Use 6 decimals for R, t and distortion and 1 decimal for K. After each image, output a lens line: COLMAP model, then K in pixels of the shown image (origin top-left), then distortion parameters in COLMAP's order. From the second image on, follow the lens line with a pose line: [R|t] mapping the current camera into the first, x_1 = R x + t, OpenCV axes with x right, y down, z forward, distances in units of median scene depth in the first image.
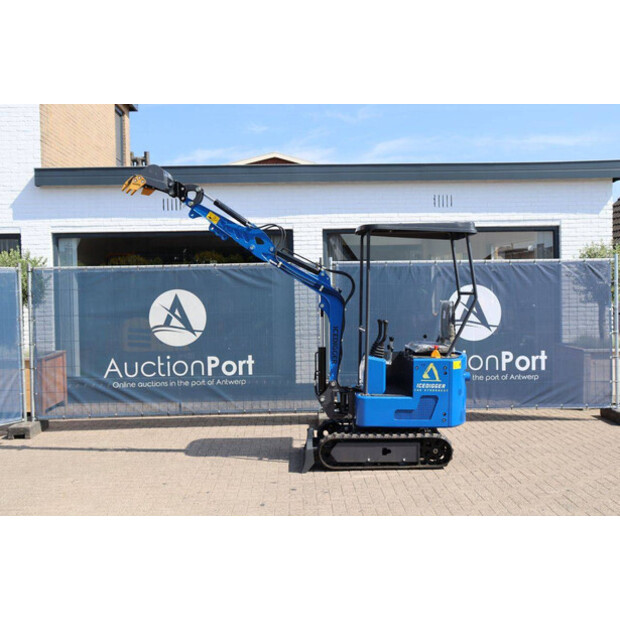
lens RADIAL K [[708.8, 0, 306.6], [0, 708.8, 308.1], [0, 0, 1]] dist [-0.000731, 0.006164]
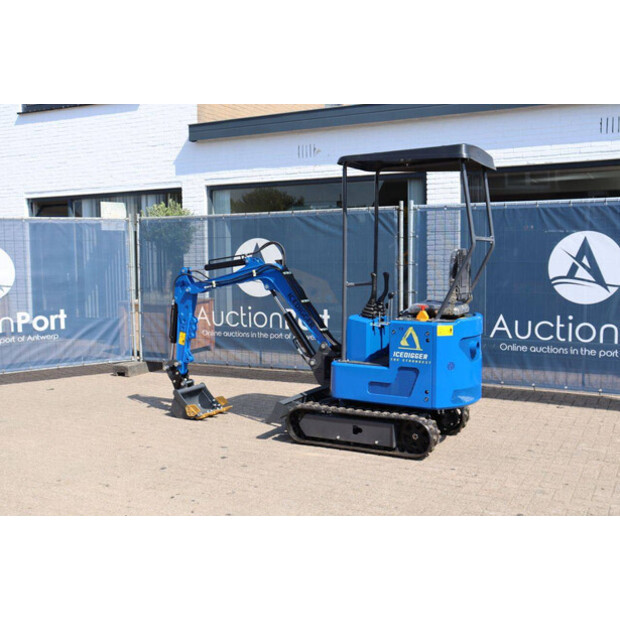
lens RADIAL K [[697.8, 0, 310.7], [0, 697.8, 304.4], [0, 0, 1]] dist [-0.012164, 0.040673]
pose [[0.876113, 0.042023, -0.480271, 0.341970], [-0.014161, 0.998007, 0.061492, 0.004091], [0.481898, -0.047073, 0.874962, 0.198635]]
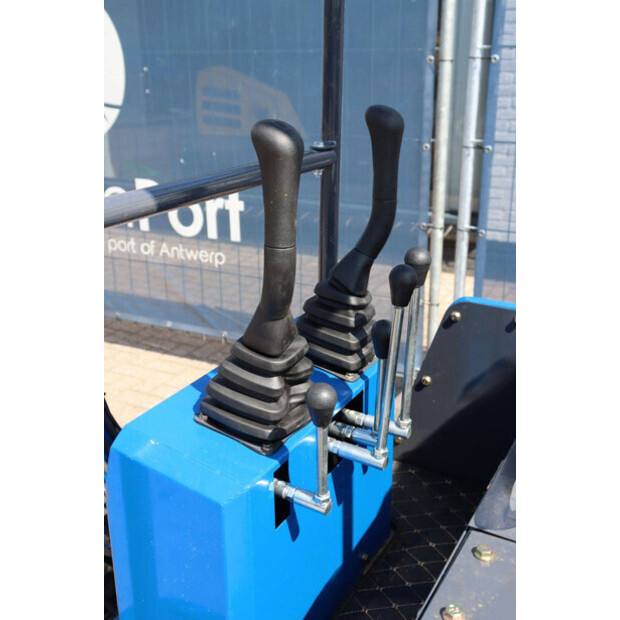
lens RADIAL K [[712.4, 0, 310.0], [0, 712.4, 310.0], [0, 0, 1]] dist [0.002377, -0.035468]
pose [[0.865641, 0.183080, -0.465992, 0.125522], [-0.018609, 0.941866, 0.335473, 0.006282], [0.500320, -0.281728, 0.818724, 0.725727]]
